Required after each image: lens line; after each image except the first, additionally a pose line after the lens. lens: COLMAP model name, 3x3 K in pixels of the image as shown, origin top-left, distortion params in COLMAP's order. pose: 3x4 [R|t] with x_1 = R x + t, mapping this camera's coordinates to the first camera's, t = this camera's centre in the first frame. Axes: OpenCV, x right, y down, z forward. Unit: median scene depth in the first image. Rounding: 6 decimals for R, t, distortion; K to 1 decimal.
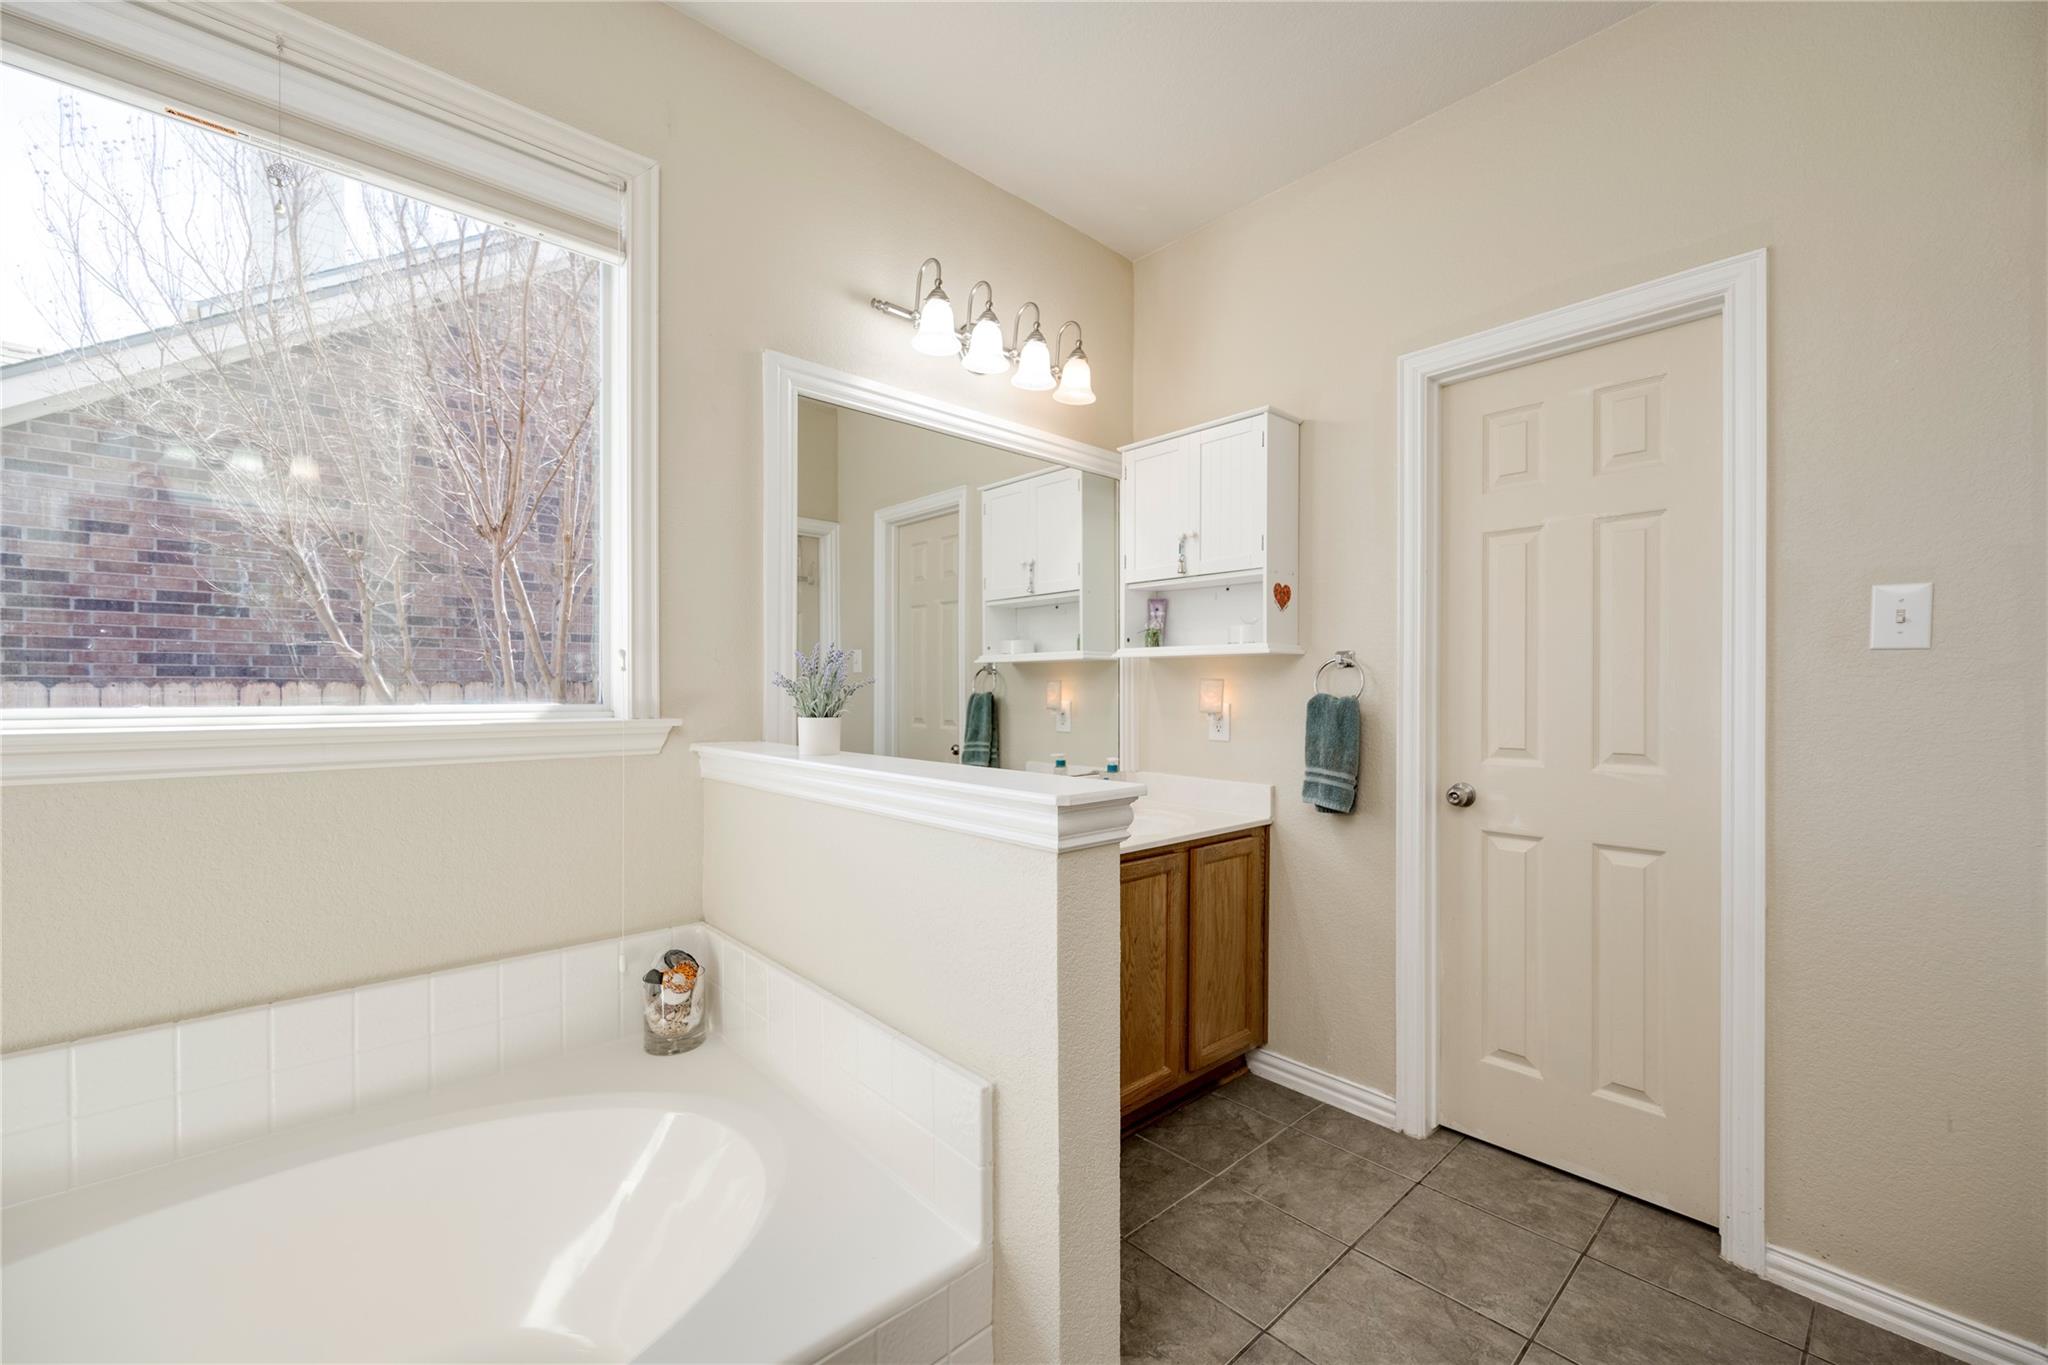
lens RADIAL K [[823.1, 0, 1023.9], [0, 823.1, 695.4], [0, 0, 1]] dist [-0.001192, 0.000615]
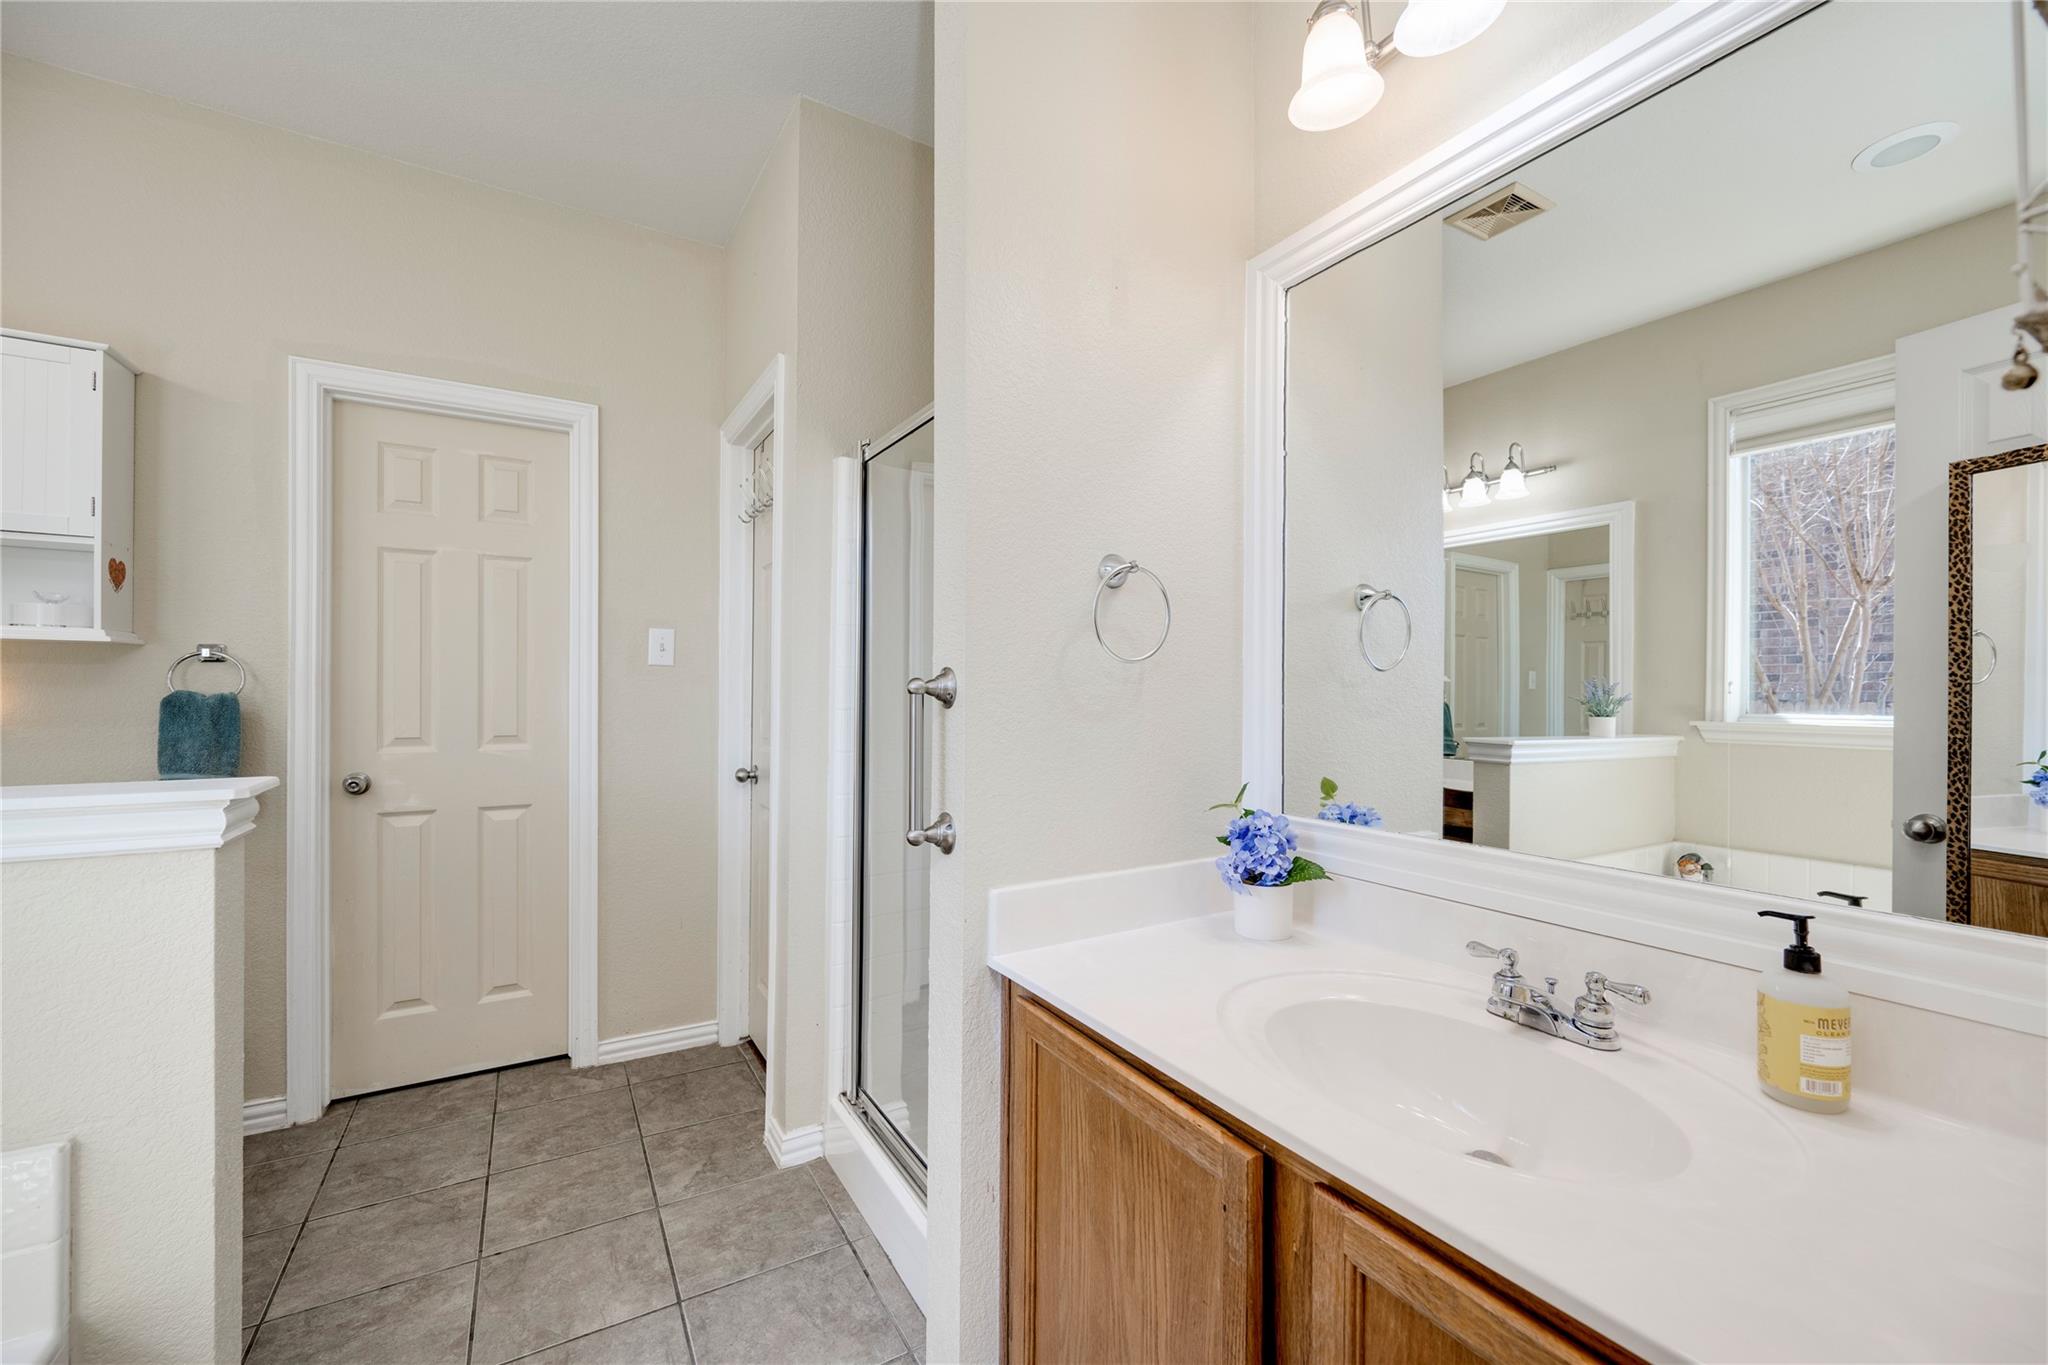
lens RADIAL K [[823.1, 0, 1023.9], [0, 823.1, 695.4], [0, 0, 1]] dist [-0.001192, 0.000615]
pose [[0.203445, -0.004835, 0.979074, -0.395203], [0.001683, 0.999988, 0.004589, 0.000684], [-0.979085, 0.000714, 0.203450, -0.094637]]
